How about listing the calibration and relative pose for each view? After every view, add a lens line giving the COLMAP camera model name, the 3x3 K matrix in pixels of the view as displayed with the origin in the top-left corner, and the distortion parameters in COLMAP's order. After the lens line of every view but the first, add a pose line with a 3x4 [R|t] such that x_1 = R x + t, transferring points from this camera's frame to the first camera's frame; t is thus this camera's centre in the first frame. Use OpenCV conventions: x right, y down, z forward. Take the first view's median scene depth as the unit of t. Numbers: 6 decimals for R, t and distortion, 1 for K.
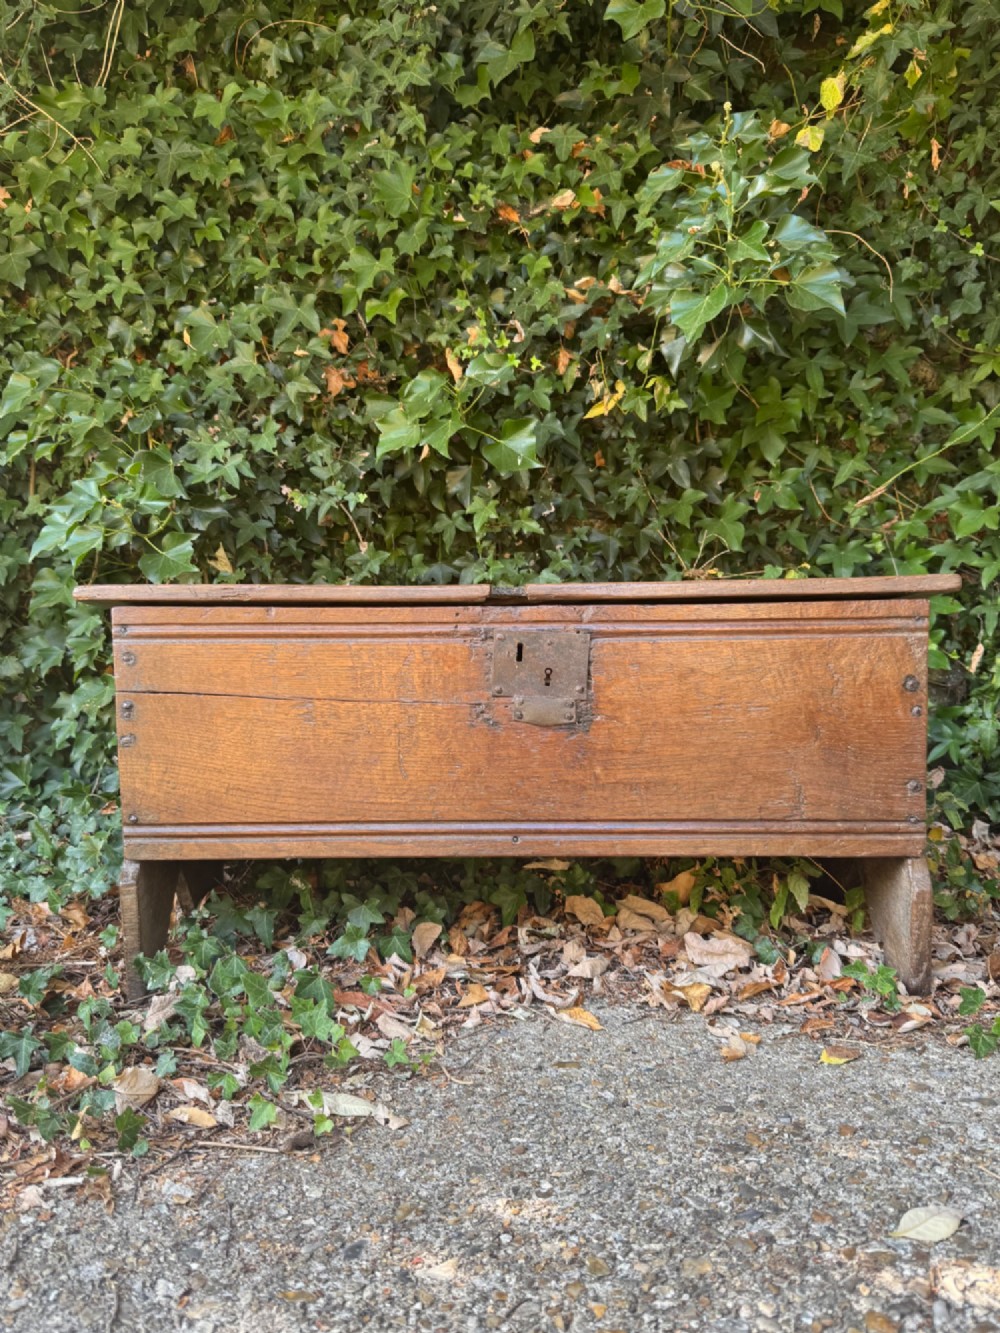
lens RADIAL K [[1016.8, 0, 490.8], [0, 1016.8, 658.5], [0, 0, 1]] dist [0.015055, -0.038707]
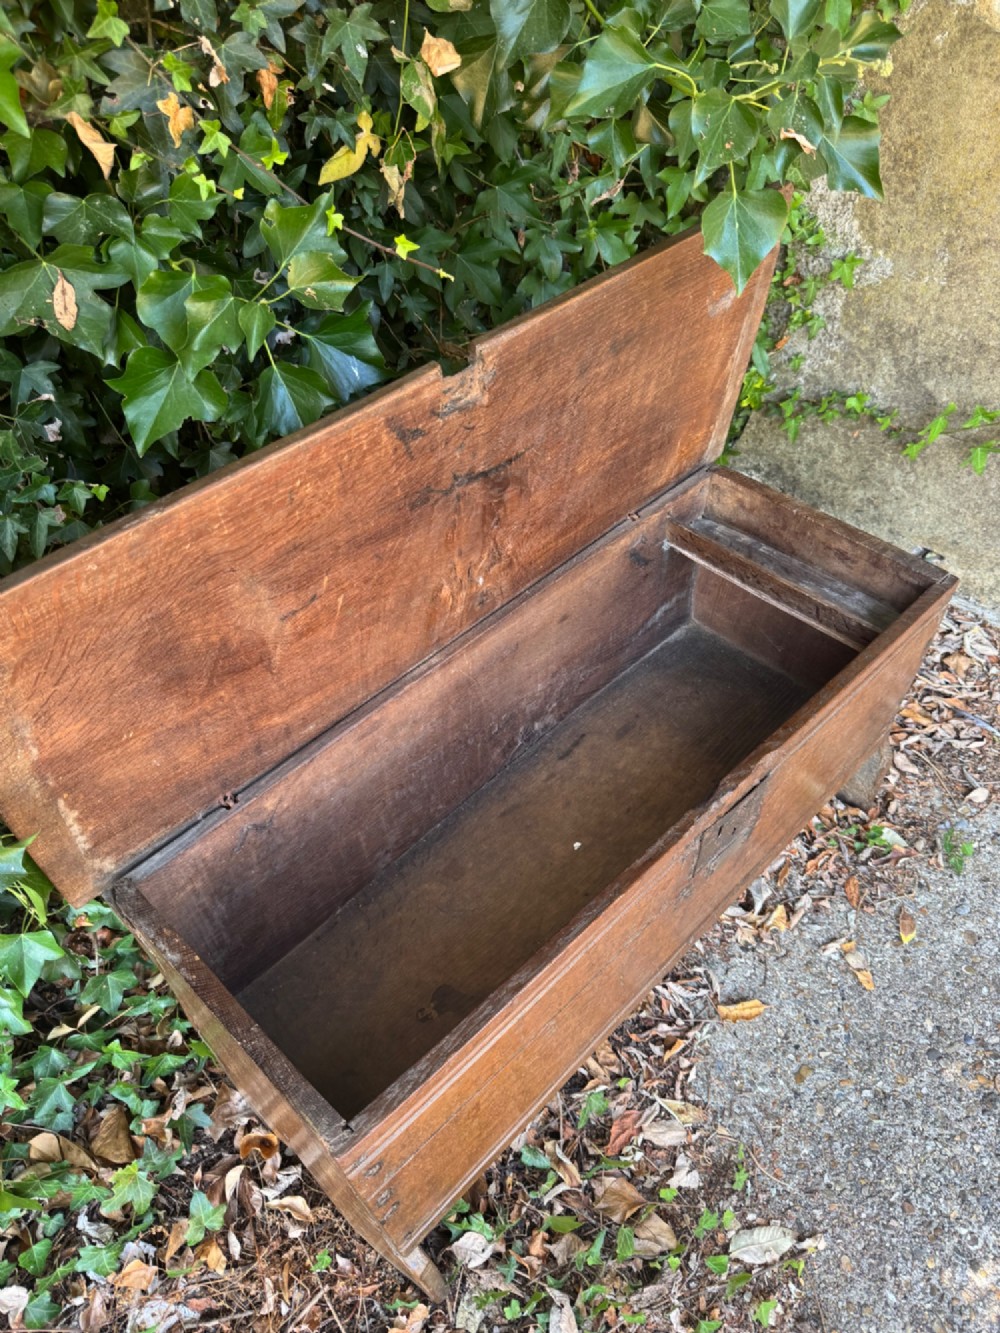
lens RADIAL K [[975.7, 0, 495.0], [0, 975.7, 673.7], [0, 0, 1]] dist [-0.006591, -0.011774]
pose [[0.686411, -0.529318, 0.498661, -0.429679], [0.027607, 0.704187, 0.709478, -0.668983], [-0.726690, -0.473227, 0.497974, 0.739543]]
